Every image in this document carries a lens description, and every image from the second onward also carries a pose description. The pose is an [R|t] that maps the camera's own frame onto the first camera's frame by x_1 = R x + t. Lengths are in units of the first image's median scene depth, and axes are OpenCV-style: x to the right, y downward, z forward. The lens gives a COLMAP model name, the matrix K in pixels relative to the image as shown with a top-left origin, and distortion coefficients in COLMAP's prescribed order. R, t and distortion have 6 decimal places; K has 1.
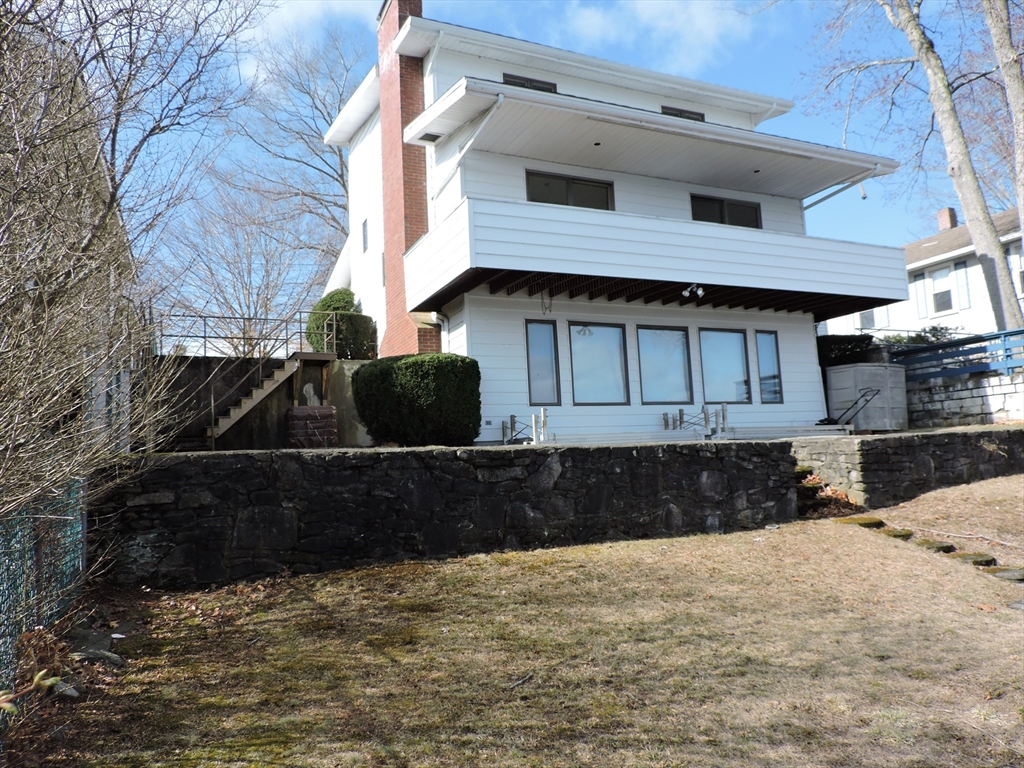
lens RADIAL K [[730.9, 0, 514.6], [0, 730.9, 384.1], [0, 0, 1]] dist [-0.016122, 0.000009]
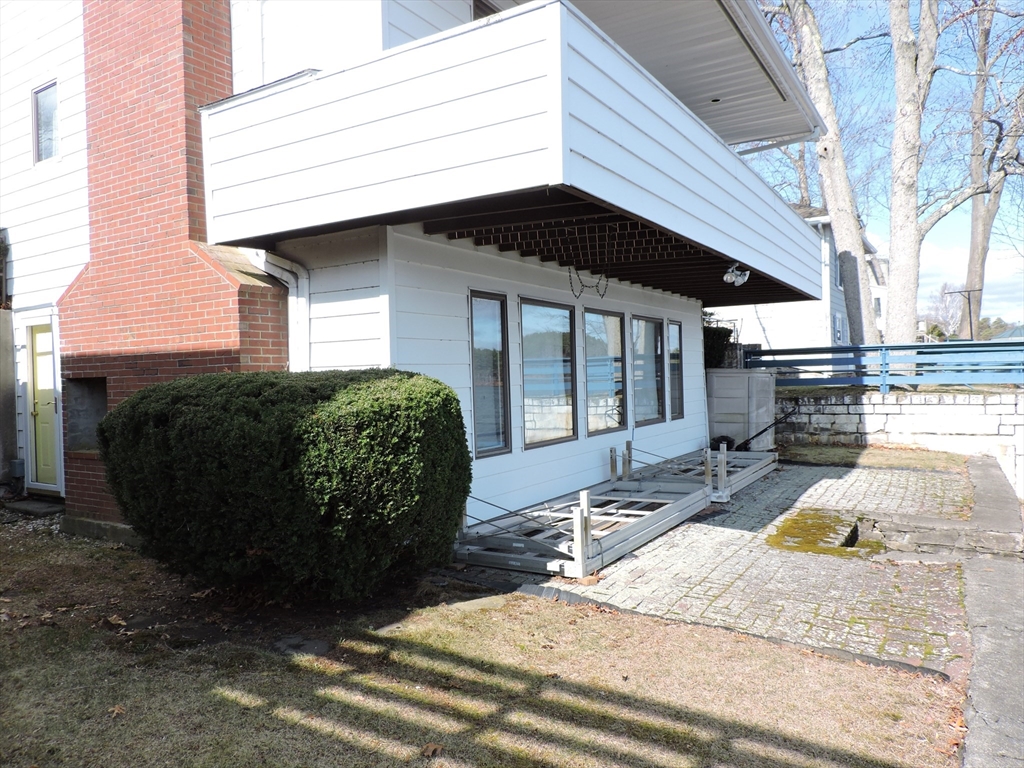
lens RADIAL K [[730.9, 0, 515.6], [0, 730.9, 382.5], [0, 0, 1]] dist [-0.016122, 0.000009]
pose [[0.829805, 0.020777, 0.557667, -0.202221], [-0.077265, 0.993960, 0.077938, -0.055519], [-0.552679, -0.107761, 0.826398, 0.456606]]
